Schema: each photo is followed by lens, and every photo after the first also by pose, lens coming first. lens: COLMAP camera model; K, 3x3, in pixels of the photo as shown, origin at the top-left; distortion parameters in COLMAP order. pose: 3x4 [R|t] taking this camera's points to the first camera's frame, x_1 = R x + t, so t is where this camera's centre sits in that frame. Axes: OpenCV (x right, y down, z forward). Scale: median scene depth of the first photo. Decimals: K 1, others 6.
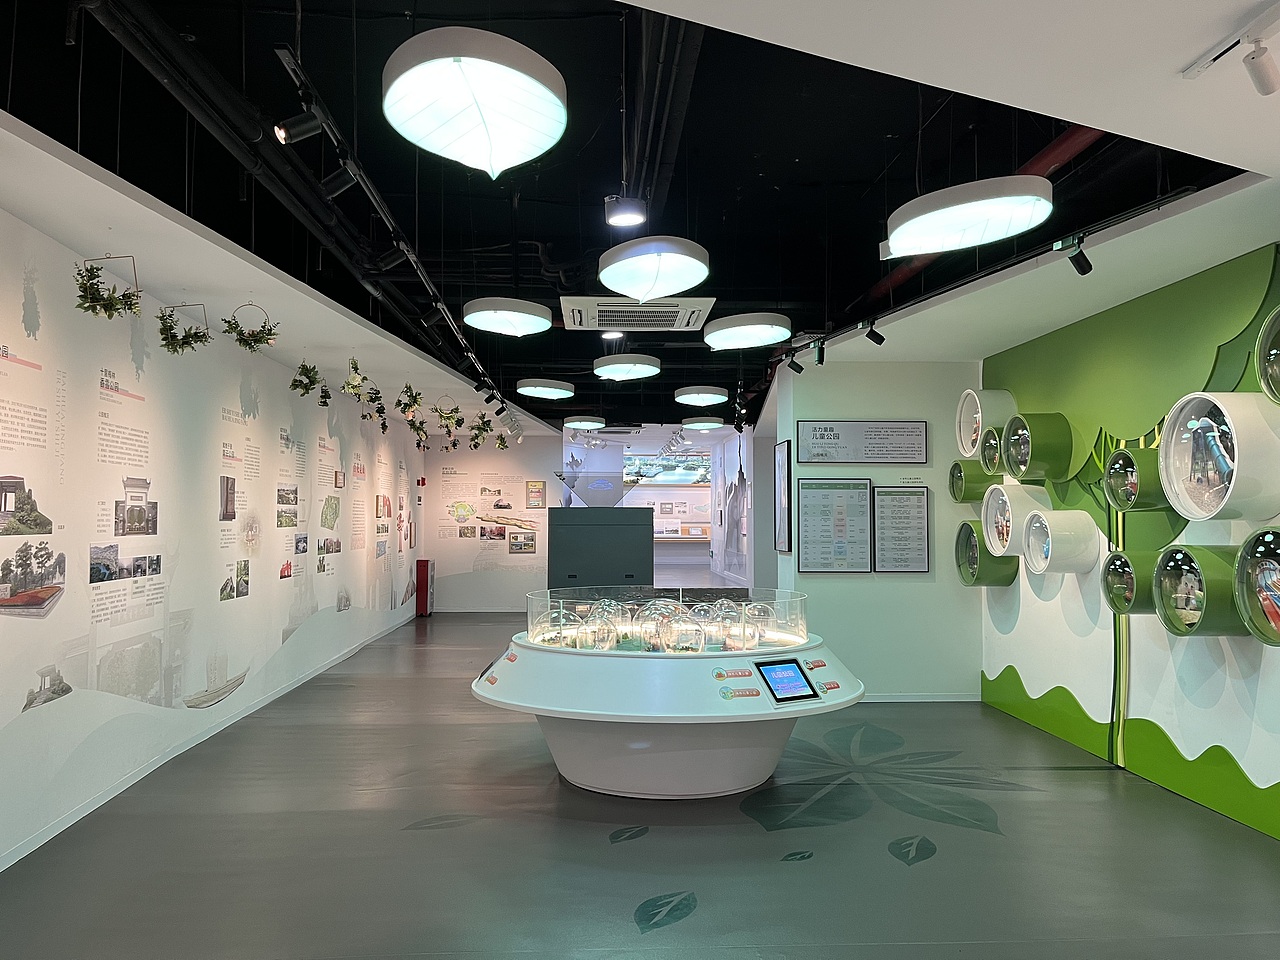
lens RADIAL K [[976.5, 0, 638.4], [0, 976.5, 481.9], [0, 0, 1]] dist [0.056795, -0.067039]
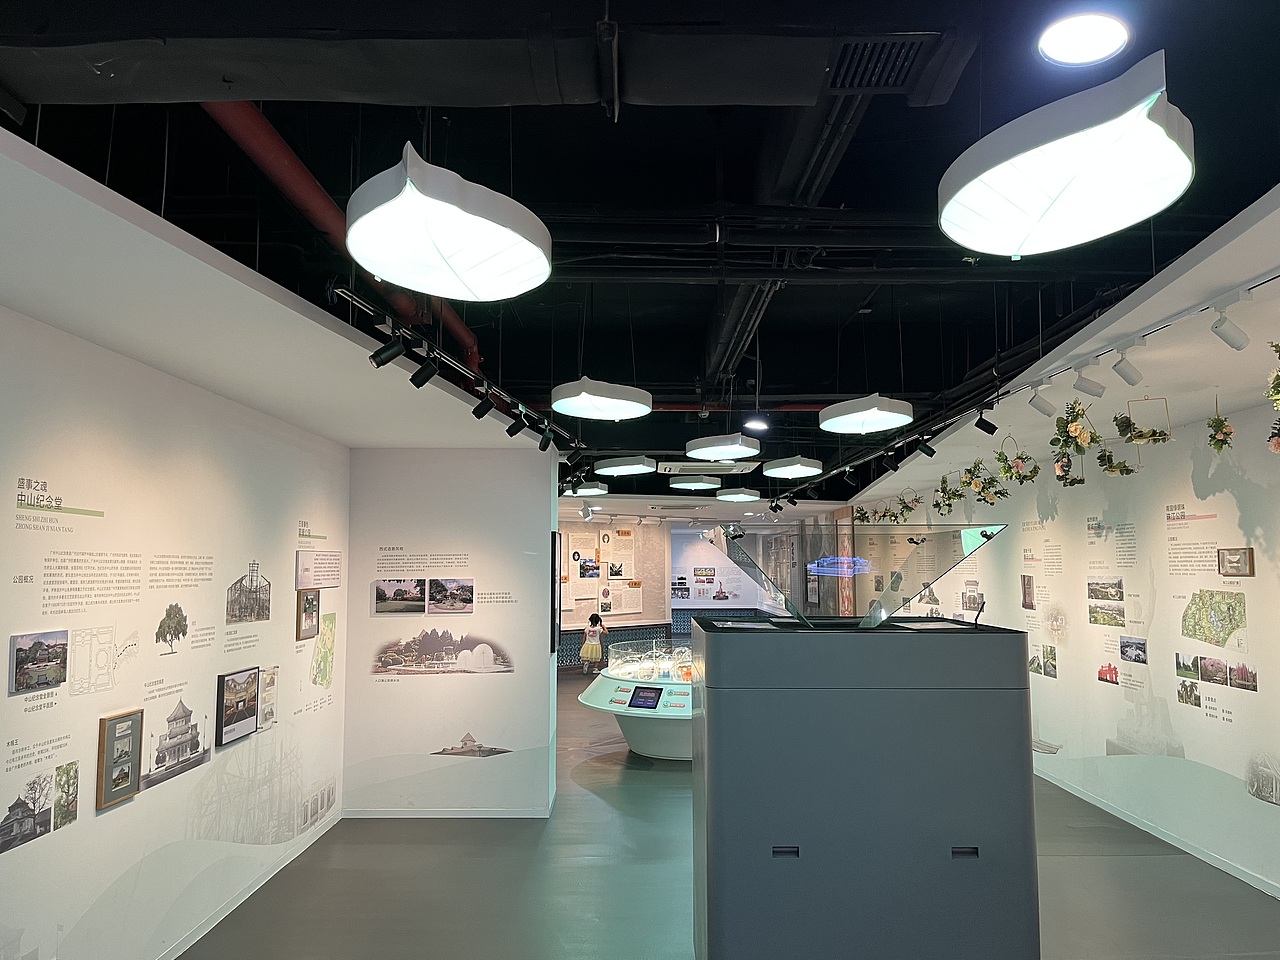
lens RADIAL K [[976.5, 0, 640.2], [0, 976.5, 480.0], [0, 0, 1]] dist [0.056795, -0.067039]
pose [[-0.999128, 0.001678, 0.041721, 0.017693], [-0.003583, 0.992059, -0.125726, 0.018147], [-0.041601, -0.125766, -0.991187, 1.192241]]
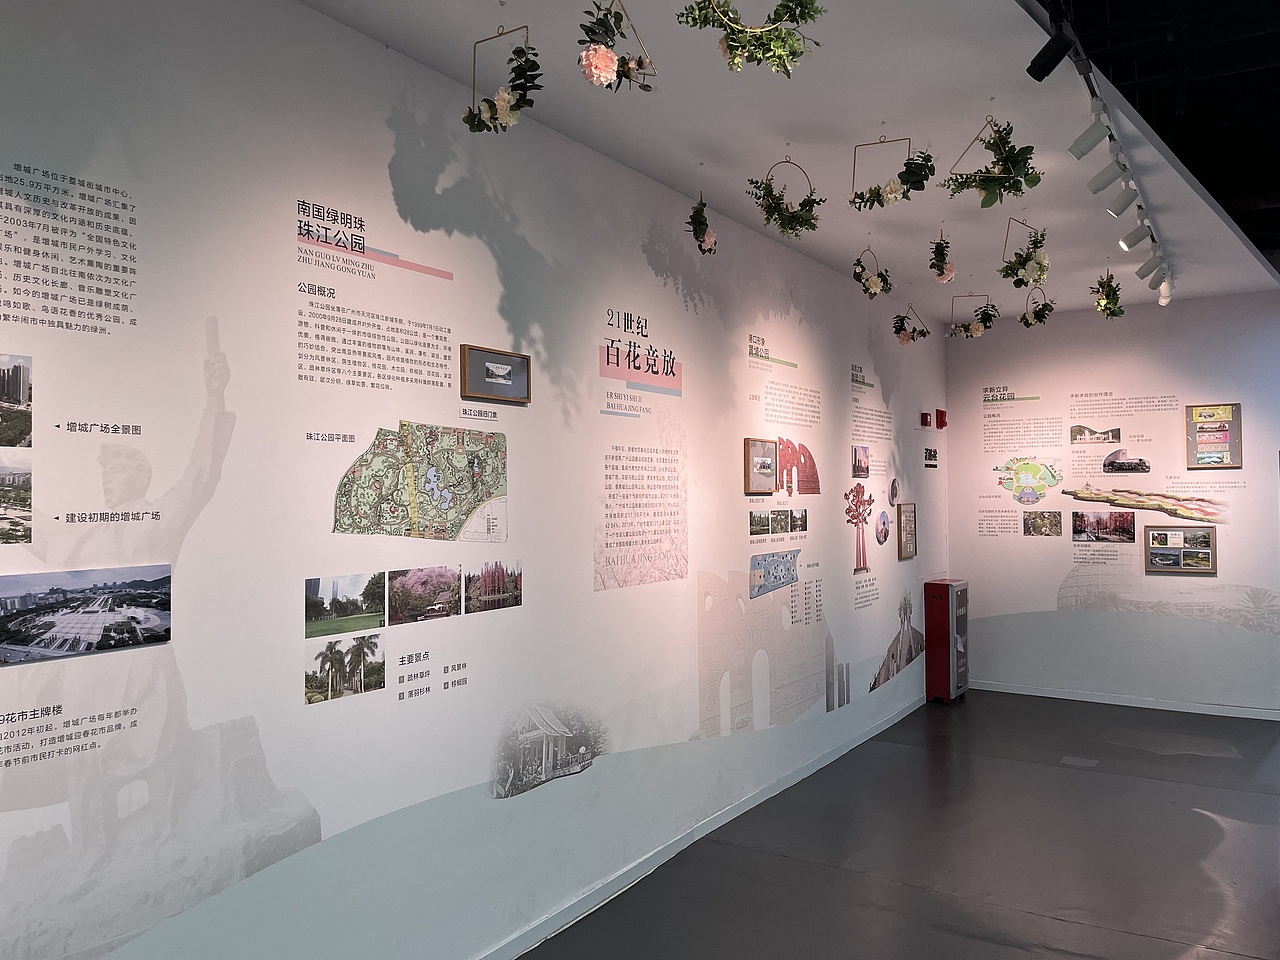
lens RADIAL K [[976.5, 0, 637.1], [0, 976.5, 476.6], [0, 0, 1]] dist [0.056795, -0.067039]
pose [[0.809350, -0.017993, -0.587051, -0.063825], [0.029756, 0.999503, 0.010389, 0.020744], [0.586573, -0.025877, 0.809483, 0.575194]]
